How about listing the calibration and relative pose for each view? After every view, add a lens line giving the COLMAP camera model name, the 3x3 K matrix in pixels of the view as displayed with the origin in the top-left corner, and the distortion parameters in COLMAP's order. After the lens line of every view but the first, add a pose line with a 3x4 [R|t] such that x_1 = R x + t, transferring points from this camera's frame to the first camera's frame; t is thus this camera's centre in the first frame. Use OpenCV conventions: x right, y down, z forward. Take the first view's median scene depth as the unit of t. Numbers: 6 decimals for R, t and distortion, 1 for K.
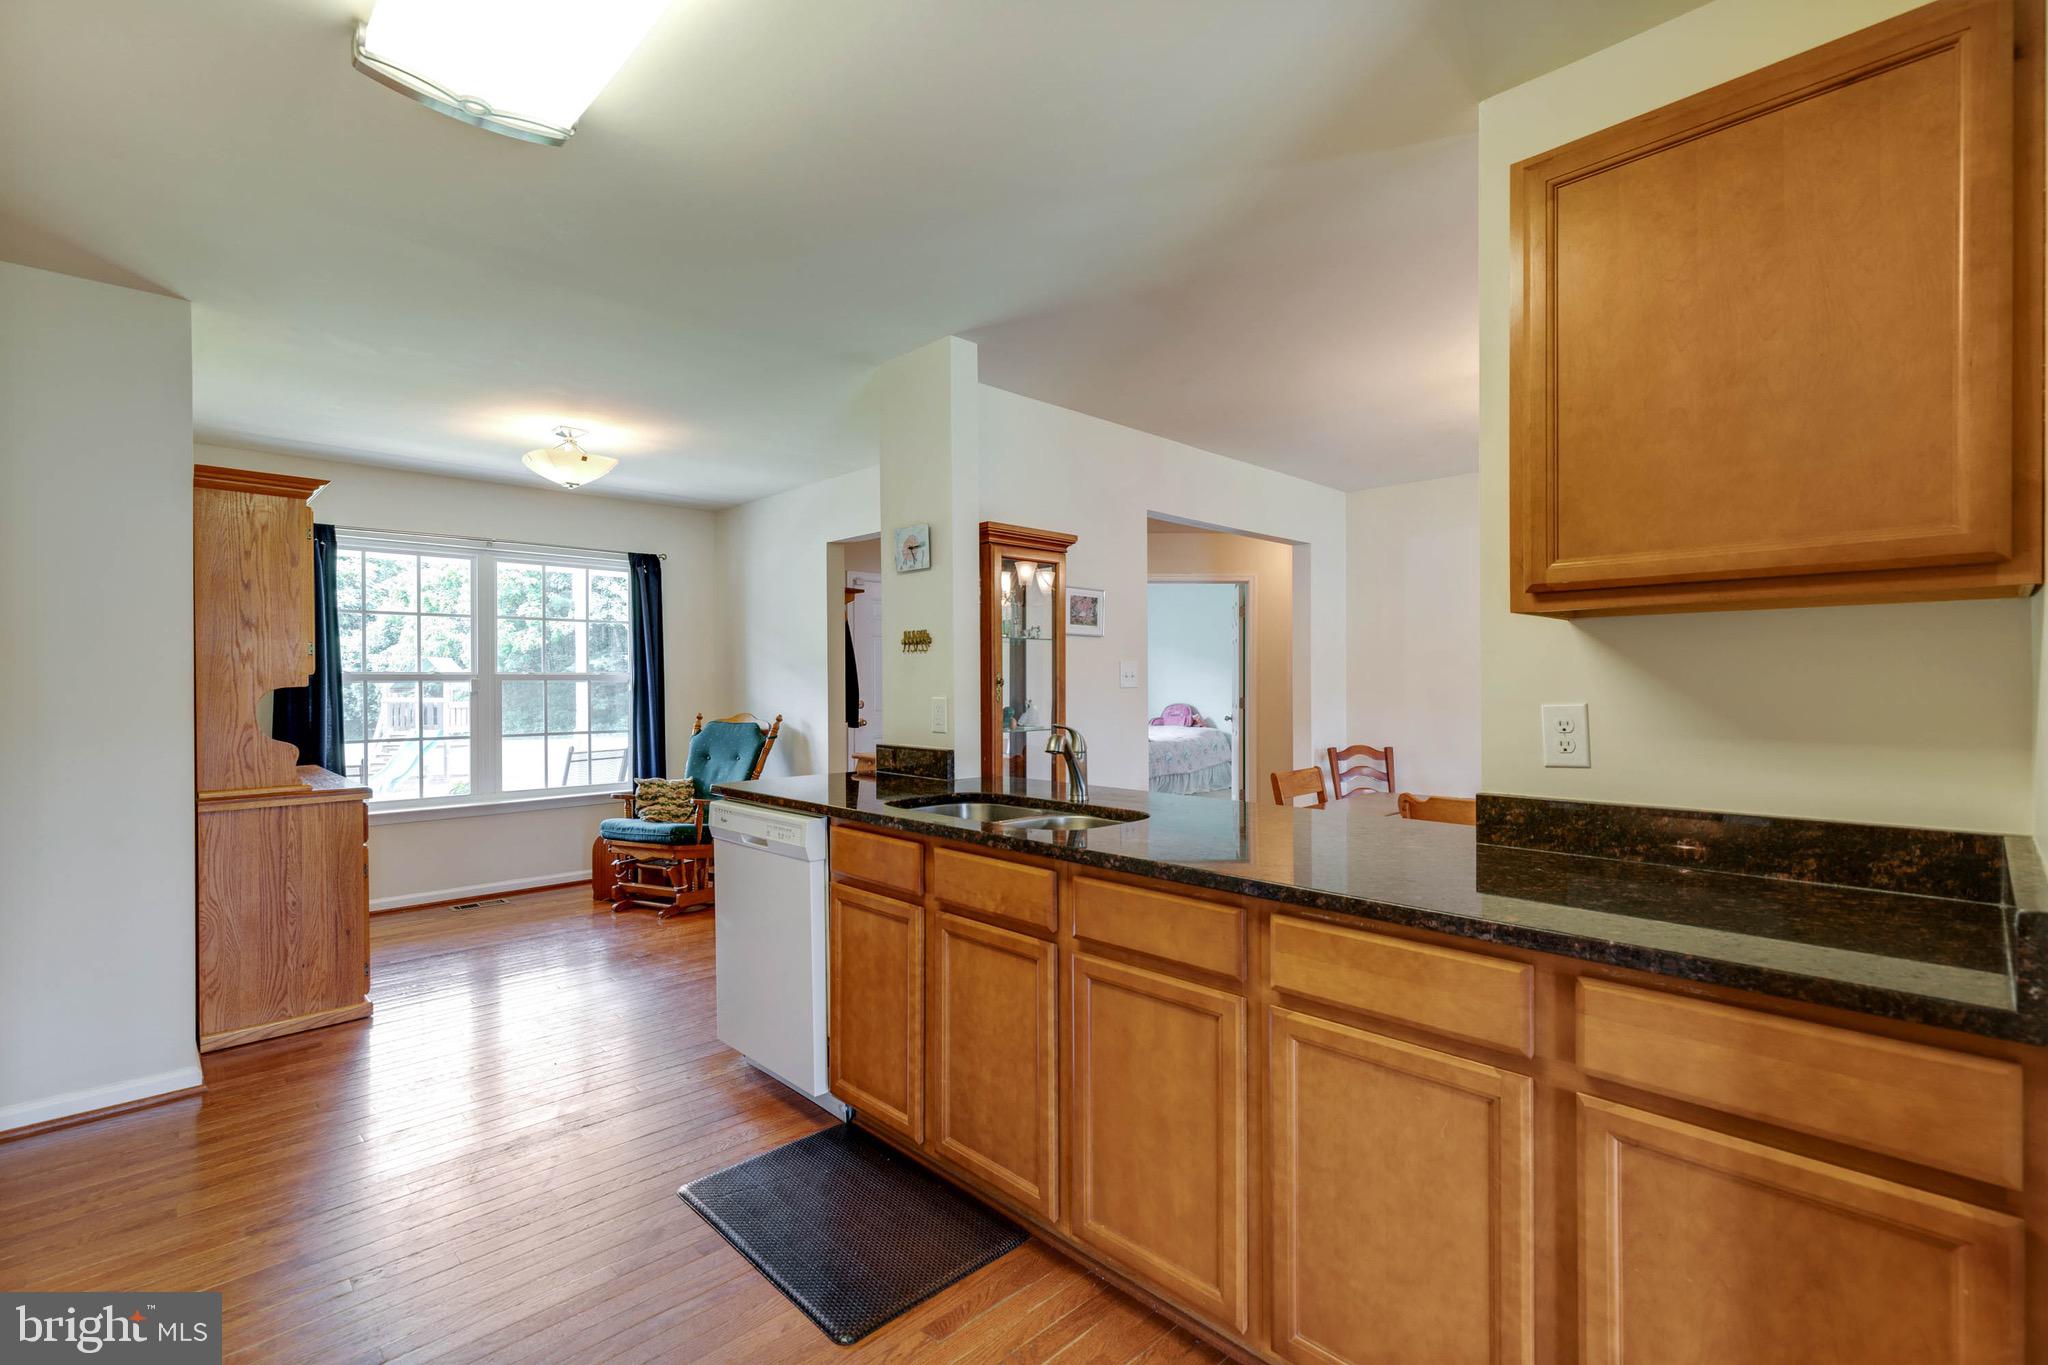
lens RADIAL K [[935.0, 0, 1031.8], [0, 935.0, 678.1], [0, 0, 1]] dist [0.022723, -0.000051]
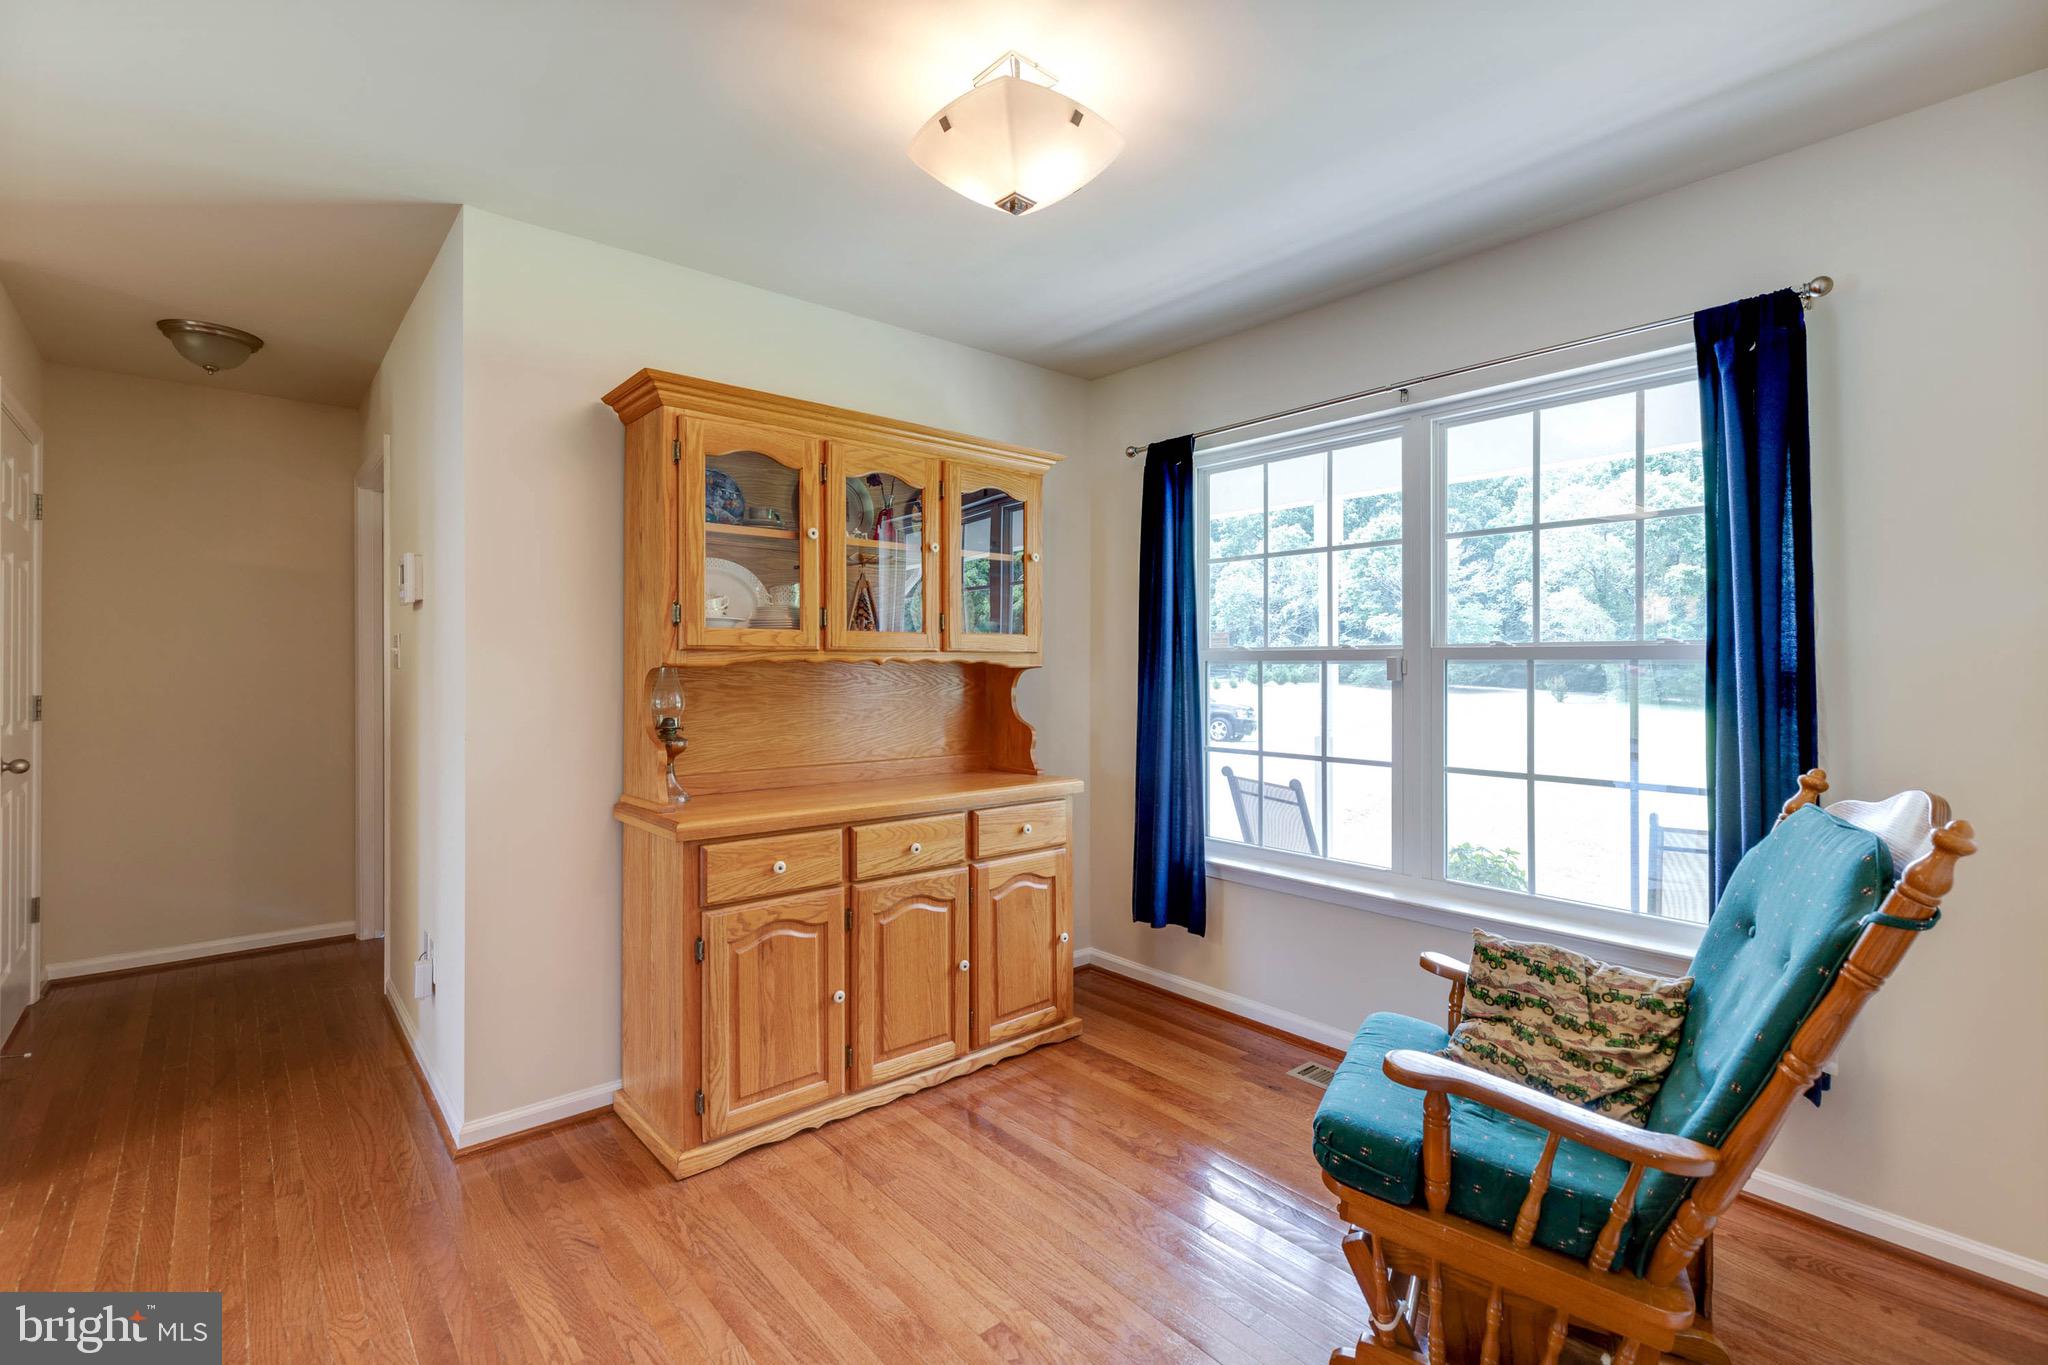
lens RADIAL K [[918.8, 0, 1046.4], [0, 918.8, 676.3], [0, 0, 1]] dist [0.011780, -0.000039]
pose [[-0.037001, 0.021736, -0.999079, -0.056054], [0.001983, 0.999763, 0.021678, -0.000484], [0.999313, -0.001179, -0.037035, 0.822218]]
